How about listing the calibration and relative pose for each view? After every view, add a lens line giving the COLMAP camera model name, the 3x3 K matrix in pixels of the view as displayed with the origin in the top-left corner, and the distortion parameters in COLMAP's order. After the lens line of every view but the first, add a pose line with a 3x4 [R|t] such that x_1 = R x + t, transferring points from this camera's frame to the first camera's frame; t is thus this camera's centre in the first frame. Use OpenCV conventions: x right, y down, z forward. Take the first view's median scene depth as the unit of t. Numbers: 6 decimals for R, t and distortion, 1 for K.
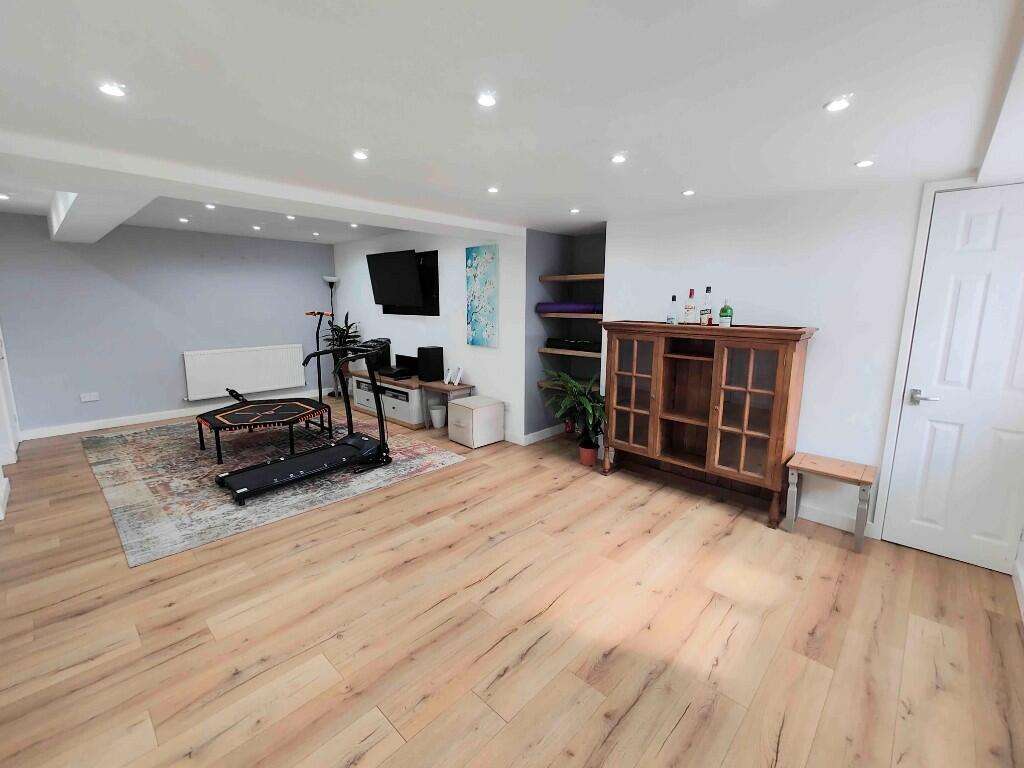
lens RADIAL K [[452.9, 0, 512.9], [0, 452.9, 382.6], [0, 0, 1]] dist [0.003761, 0.000916]
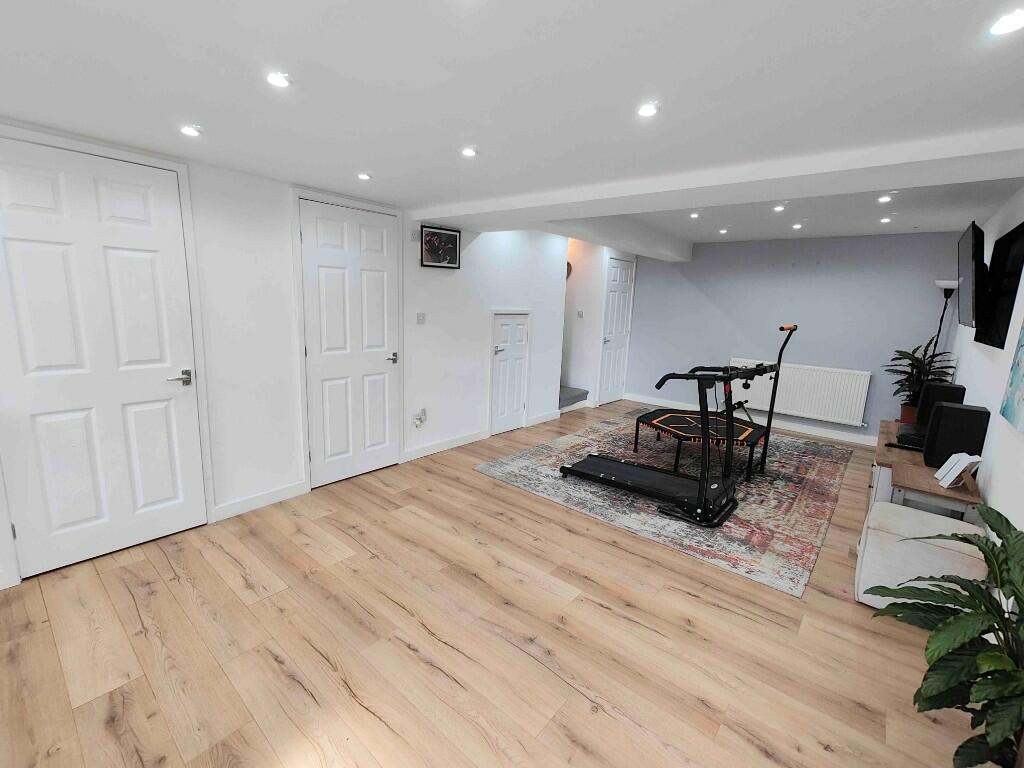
lens RADIAL K [[452.9, 0, 513.0], [0, 452.9, 380.1], [0, 0, 1]] dist [0.003761, 0.000916]
pose [[0.049335, 0.174584, -0.983406, 0.476229], [-0.218098, 0.962727, 0.159971, -0.122742], [0.974679, 0.206587, 0.085572, 0.700381]]
